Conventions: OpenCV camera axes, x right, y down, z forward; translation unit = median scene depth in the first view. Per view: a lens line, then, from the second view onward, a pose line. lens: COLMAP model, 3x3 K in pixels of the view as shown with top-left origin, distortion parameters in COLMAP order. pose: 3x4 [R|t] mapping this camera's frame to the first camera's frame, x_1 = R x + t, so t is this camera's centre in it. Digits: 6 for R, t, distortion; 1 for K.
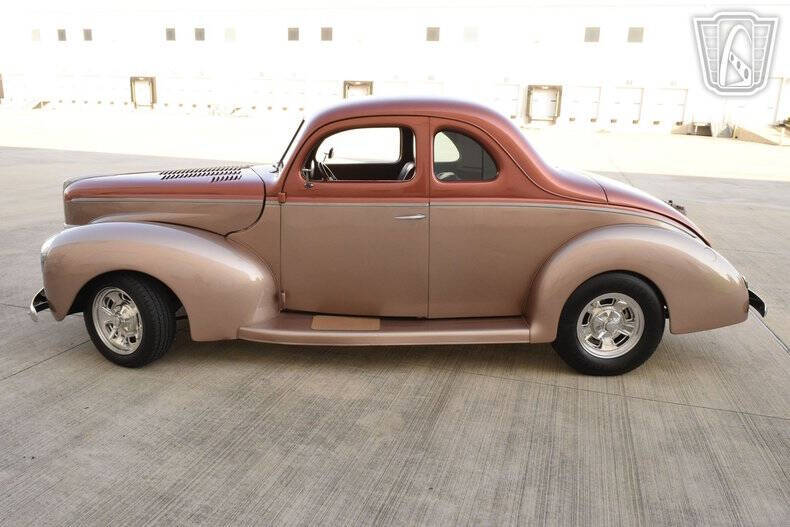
lens RADIAL K [[605.3, 0, 389.3], [0, 605.3, 267.6], [0, 0, 1]] dist [-0.019751, 0.011631]
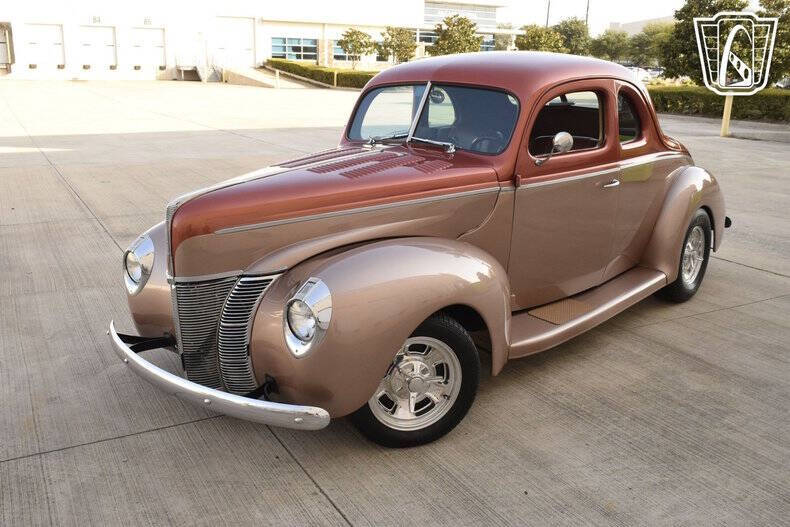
lens RADIAL K [[720.3, 0, 388.8], [0, 720.3, 283.7], [0, 0, 1]] dist [-0.027778, 0.000410]
pose [[0.703198, -0.221181, 0.675716, -0.991646], [0.181548, 0.974734, 0.130126, -0.137063], [-0.687425, 0.031171, 0.725586, 0.405669]]
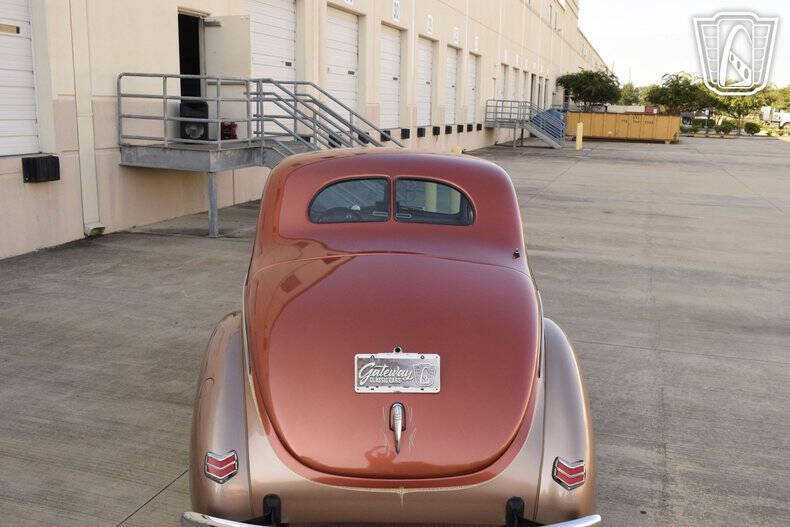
lens RADIAL K [[762.0, 0, 390.7], [0, 762.0, 267.9], [0, 0, 1]] dist [-0.024513, 0.000000]
pose [[-0.018811, 0.173361, -0.984679, 1.347359], [-0.268343, 0.947843, 0.172002, -0.351341], [0.963140, 0.267468, 0.028690, 1.143185]]
